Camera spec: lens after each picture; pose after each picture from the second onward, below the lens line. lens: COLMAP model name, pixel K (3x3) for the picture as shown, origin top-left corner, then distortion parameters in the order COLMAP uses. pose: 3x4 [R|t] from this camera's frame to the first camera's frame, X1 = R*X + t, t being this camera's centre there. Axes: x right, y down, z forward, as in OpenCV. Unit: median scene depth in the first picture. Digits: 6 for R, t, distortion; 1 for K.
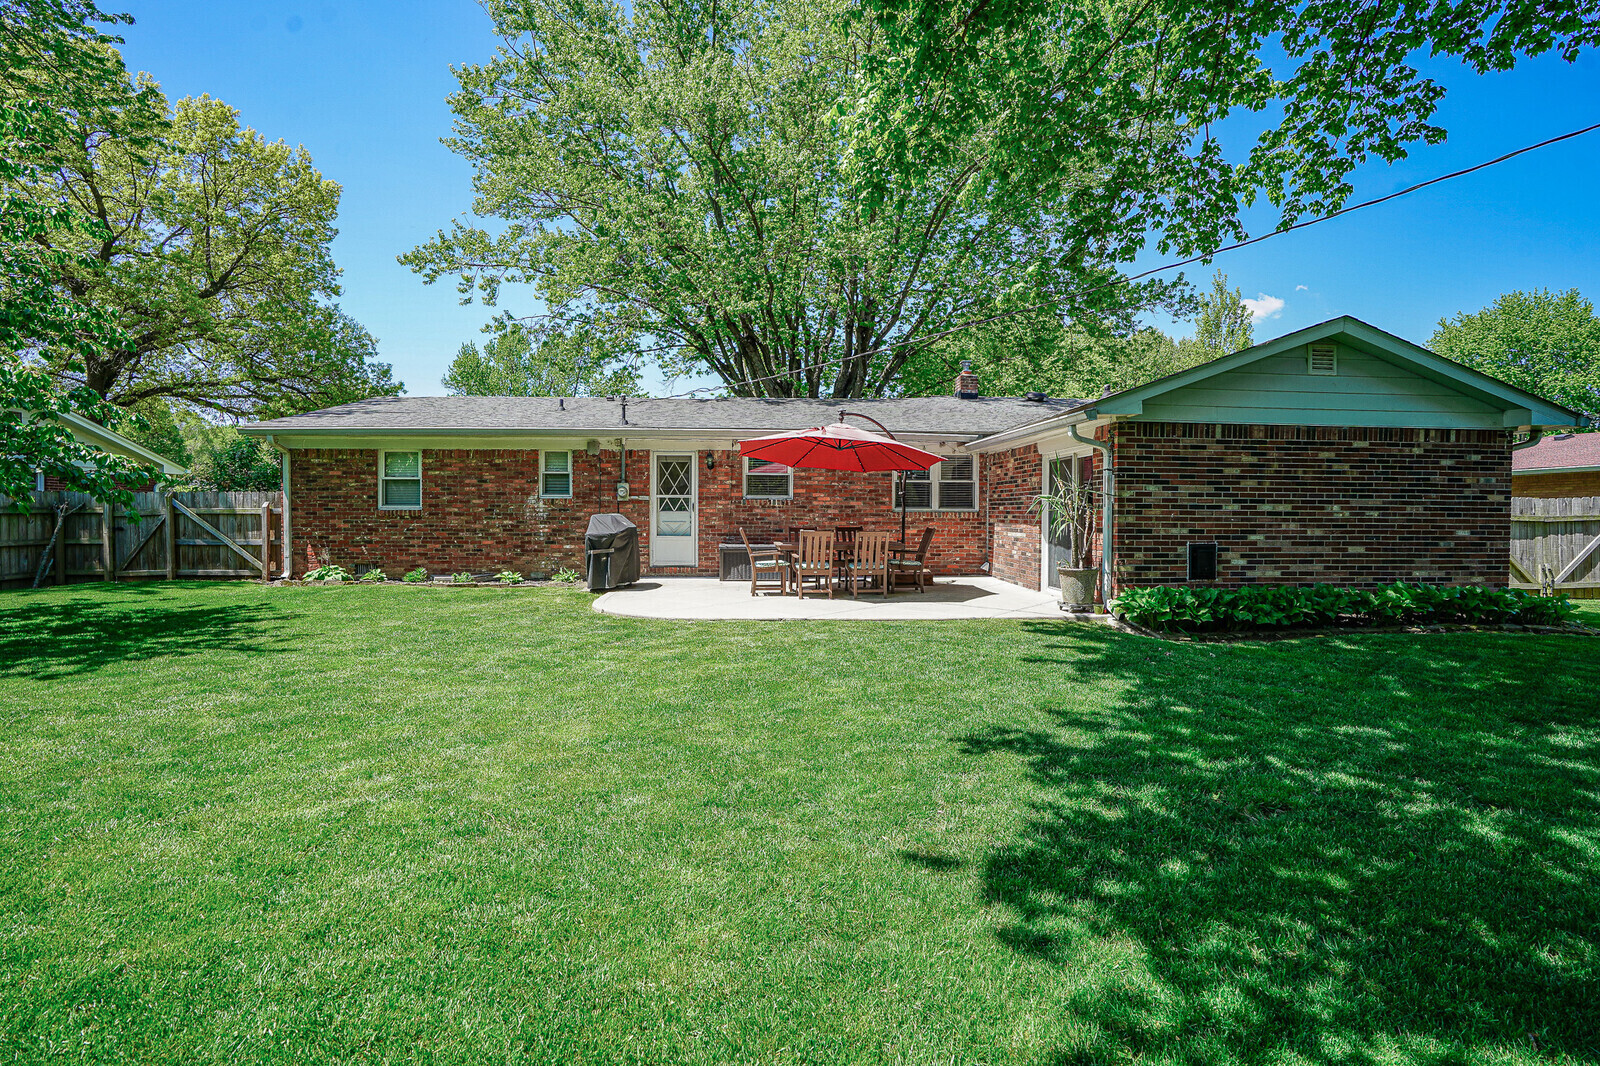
lens RADIAL K [[731.6, 0, 803.2], [0, 731.6, 527.2], [0, 0, 1]] dist [-0.044233, 0.006778]
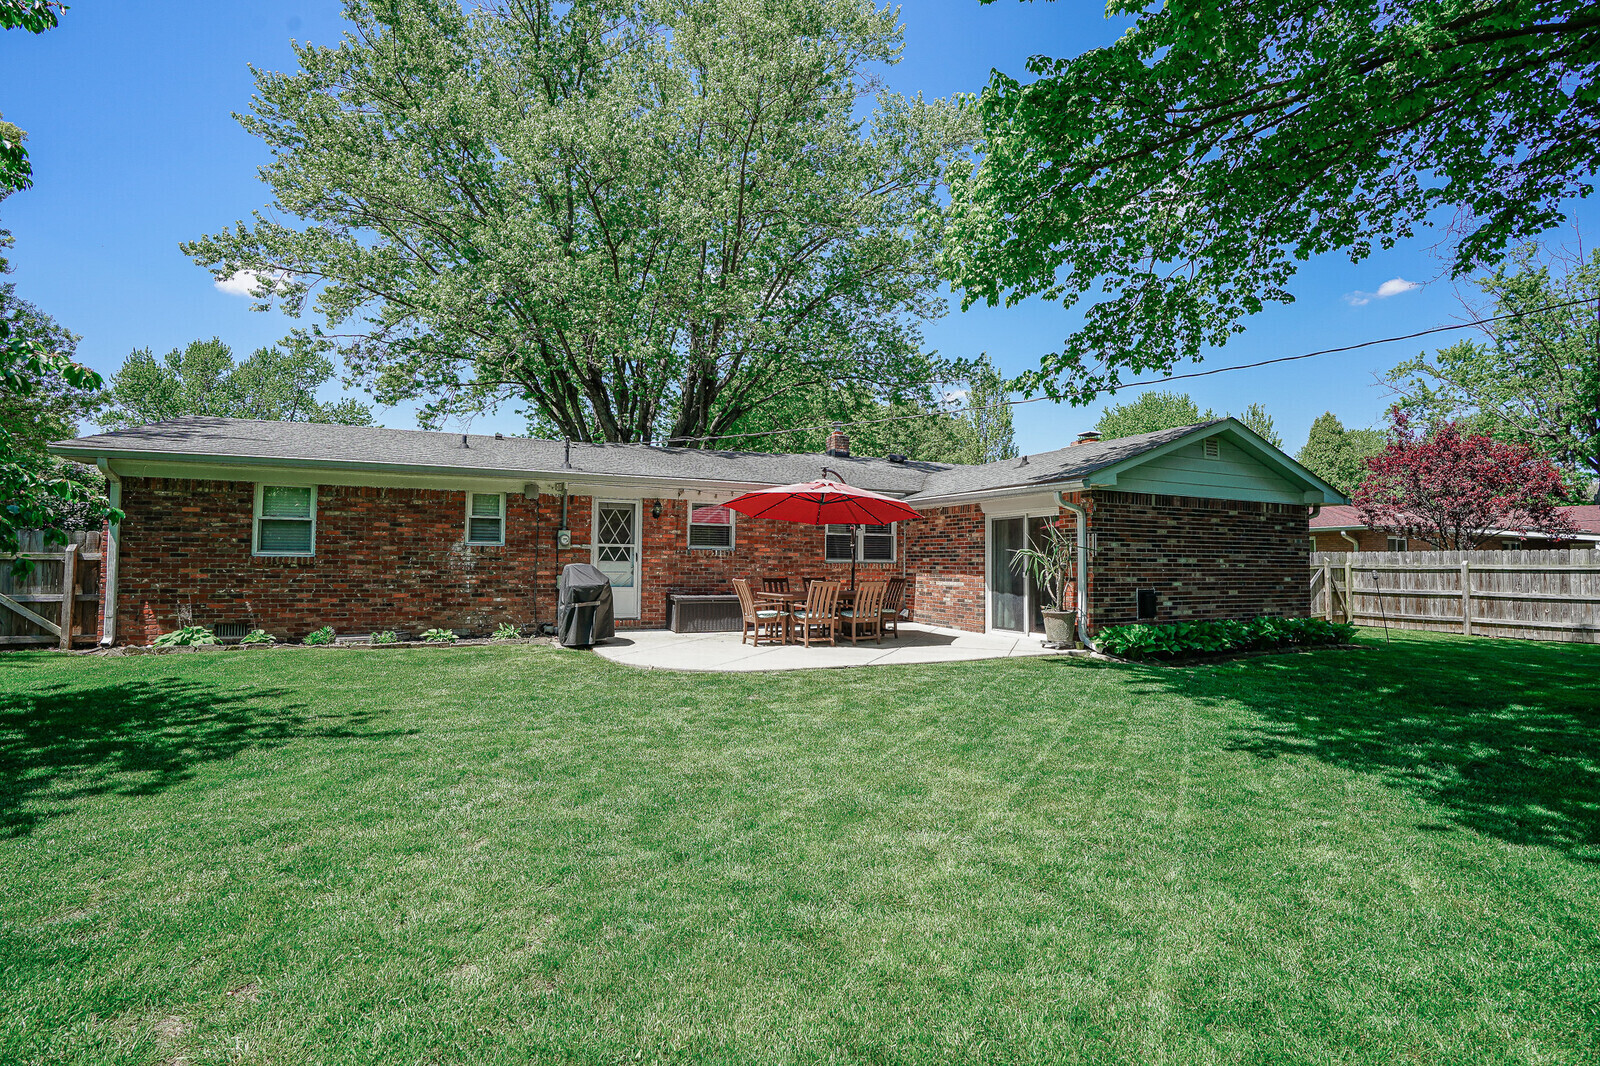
lens RADIAL K [[731.6, 0, 807.8], [0, 731.6, 528.6], [0, 0, 1]] dist [-0.044233, 0.006778]
pose [[0.933003, 0.020784, 0.359269, -0.295083], [0.002828, 0.997876, -0.065073, -0.001552], [-0.359858, 0.061730, 0.930963, 0.025187]]
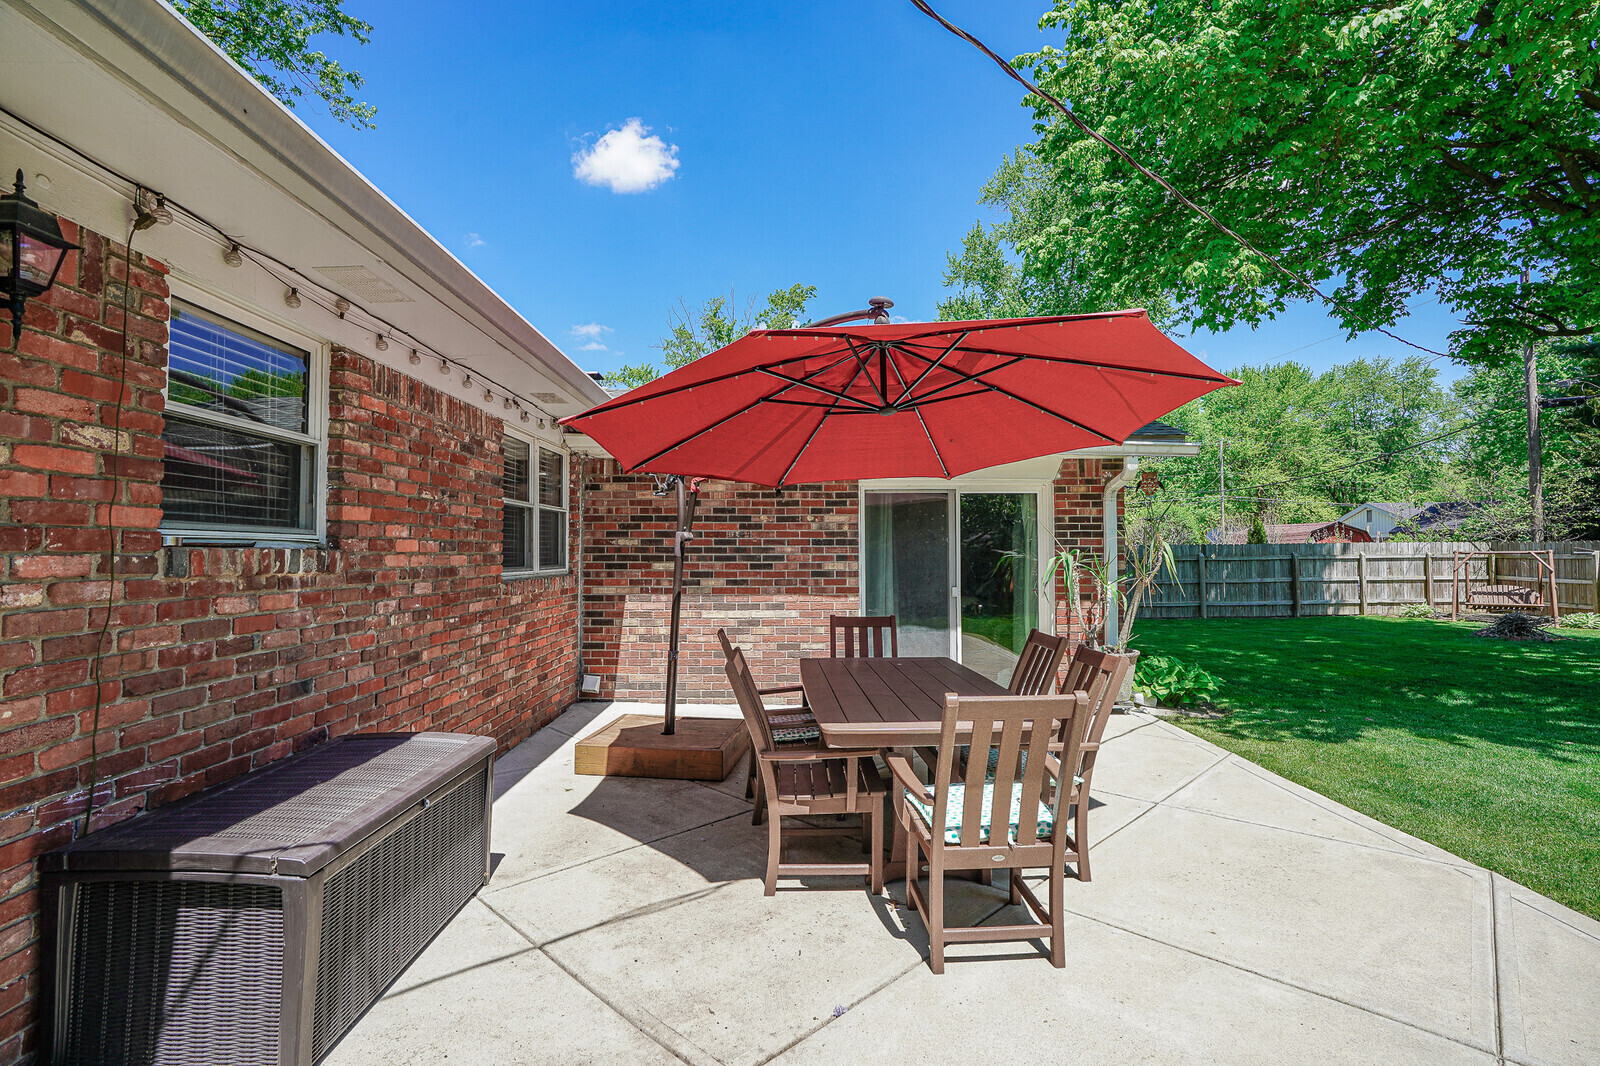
lens RADIAL K [[731.6, 0, 794.0], [0, 731.6, 525.8], [0, 0, 1]] dist [-0.044233, 0.006778]
pose [[0.062300, 0.032056, 0.997543, -0.250012], [0.020110, 0.999241, -0.033366, -0.035474], [-0.997855, 0.022139, 0.061608, 0.867895]]
